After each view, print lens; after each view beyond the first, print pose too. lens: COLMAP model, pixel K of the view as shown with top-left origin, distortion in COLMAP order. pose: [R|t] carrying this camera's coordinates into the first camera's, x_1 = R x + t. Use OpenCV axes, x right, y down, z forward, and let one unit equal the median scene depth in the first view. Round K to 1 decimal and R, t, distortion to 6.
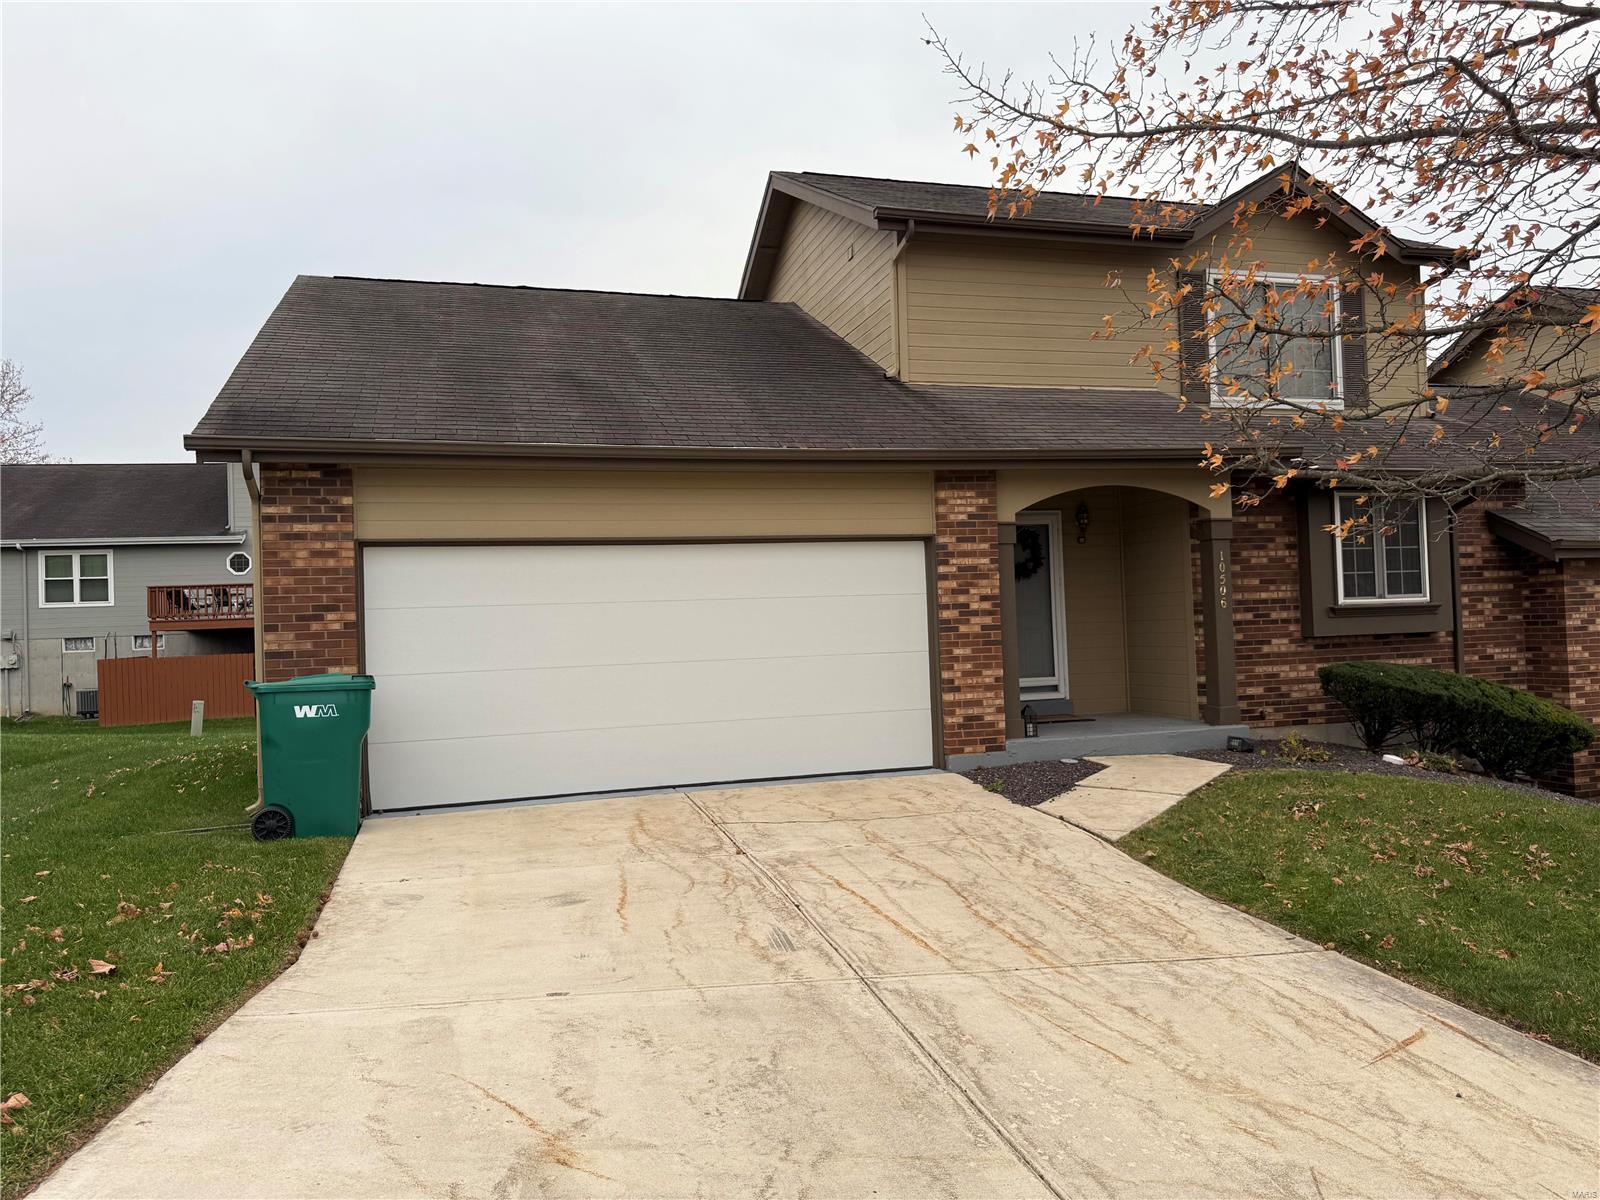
lens RADIAL K [[1155.2, 0, 796.3], [0, 1155.2, 601.8], [0, 0, 1]] dist [0.052355, -0.077321]
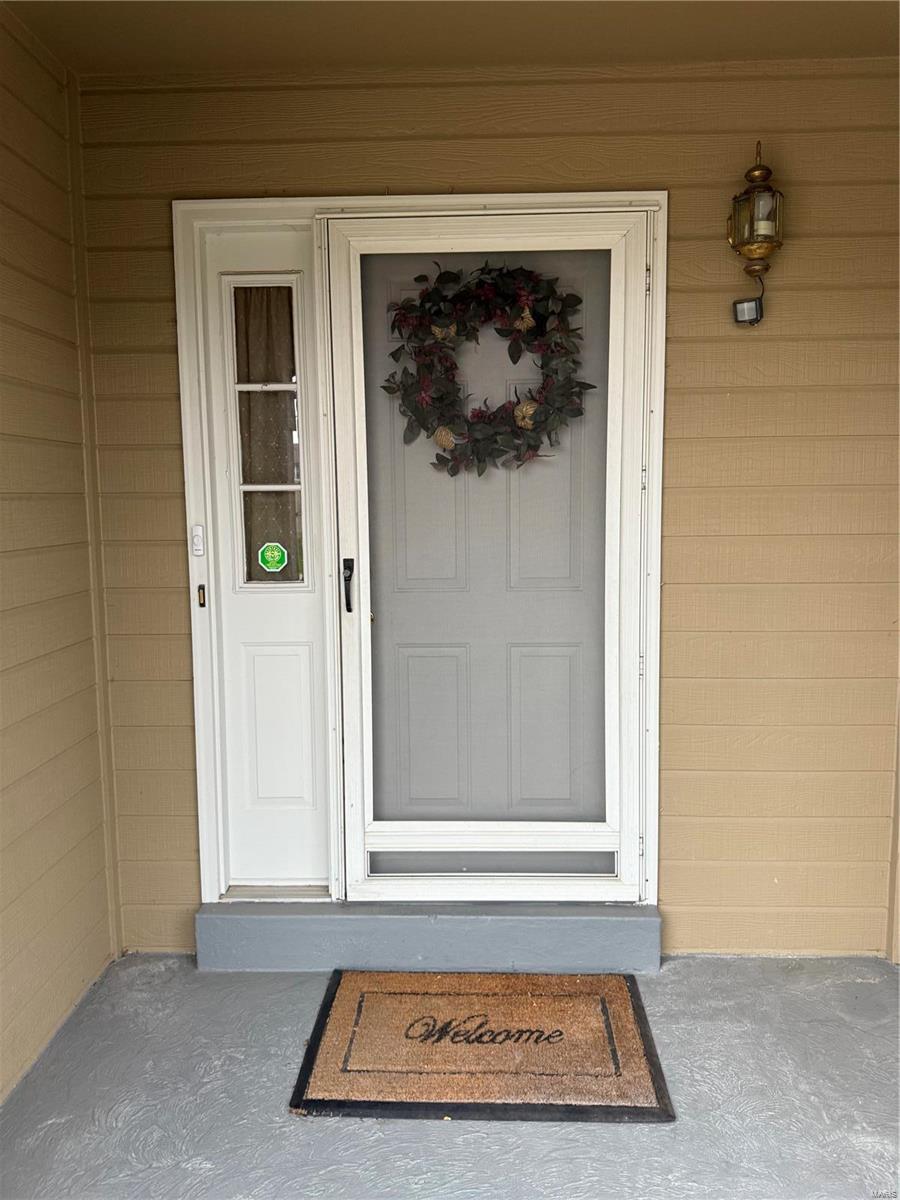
lens RADIAL K [[866.4, 0, 453.5], [0, 866.4, 598.3], [0, 0, 1]] dist [0.052355, -0.077321]
pose [[0.953010, 0.058655, -0.297205, 0.301413], [-0.017595, 0.990138, 0.138987, -0.020548], [0.302426, -0.127226, 0.944644, 0.972559]]
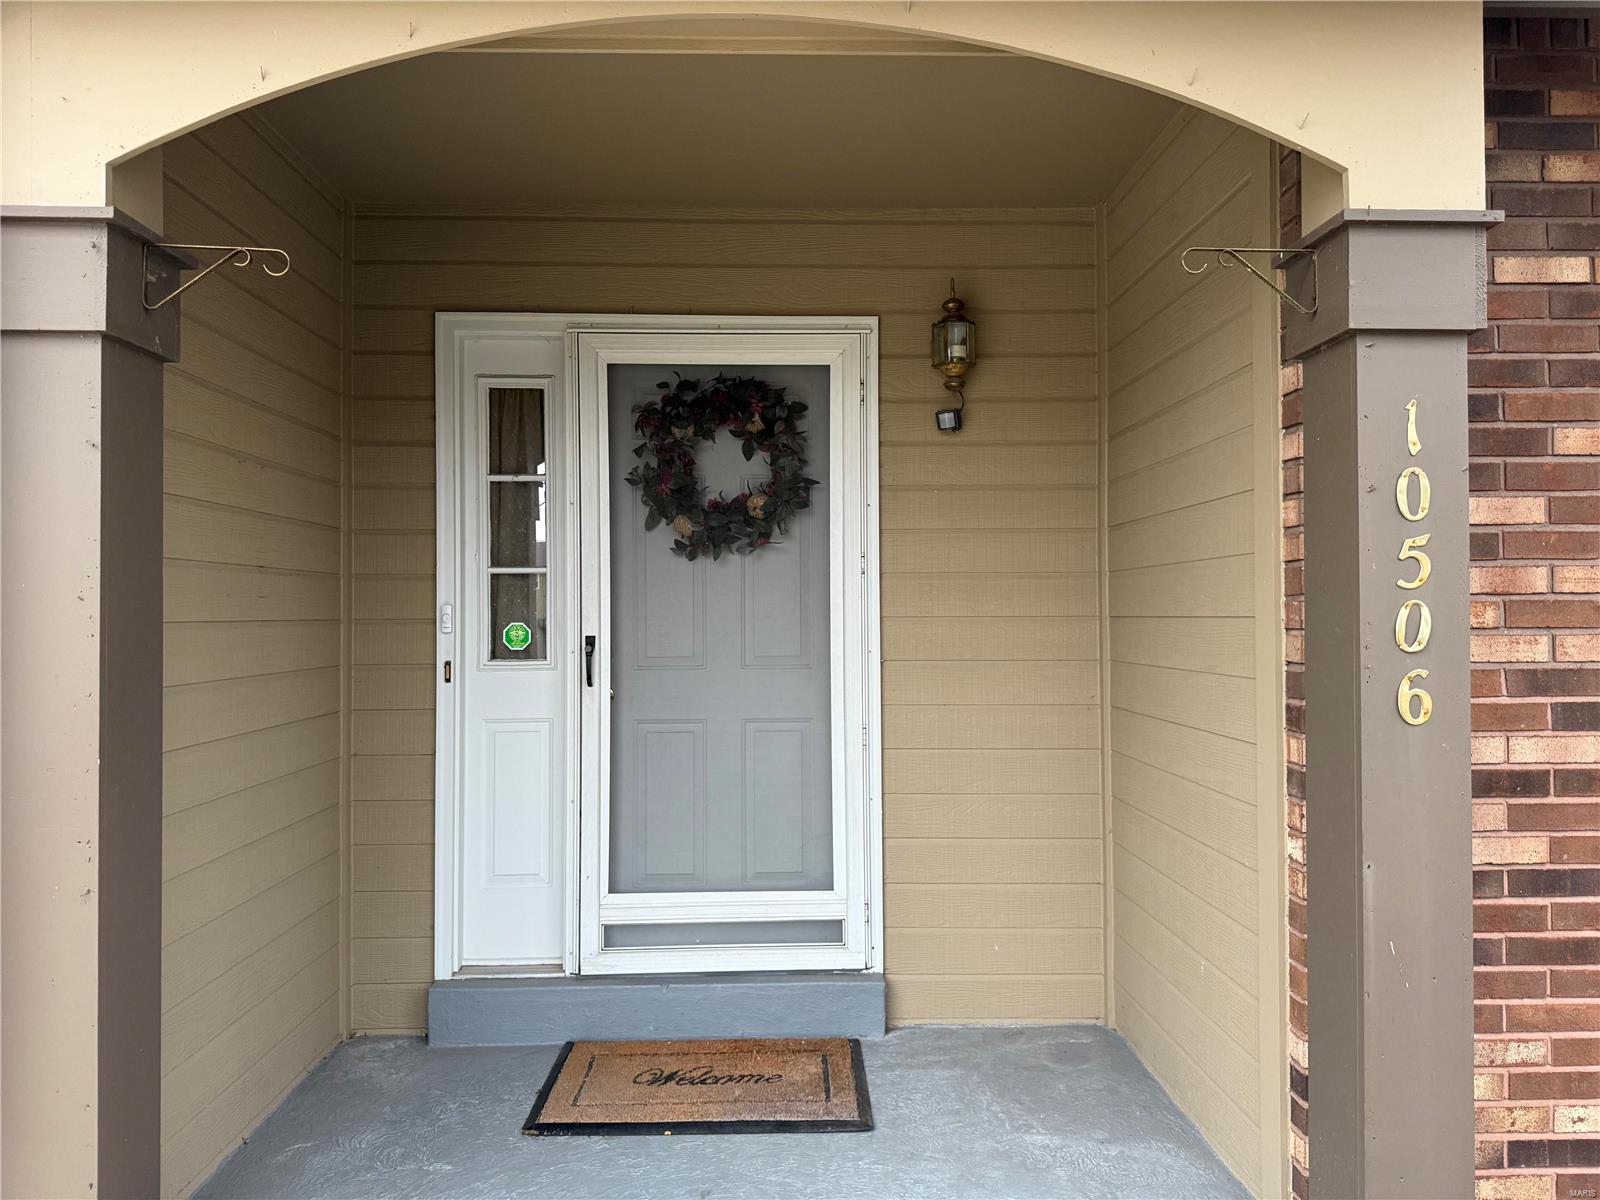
lens RADIAL K [[1155.2, 0, 806.5], [0, 1155.2, 598.2], [0, 0, 1]] dist [0.052355, -0.077321]
pose [[0.969498, 0.027604, -0.243539, 0.347604], [-0.025422, 0.999604, 0.012098, -0.014395], [0.243776, -0.005538, 0.969816, 0.873933]]
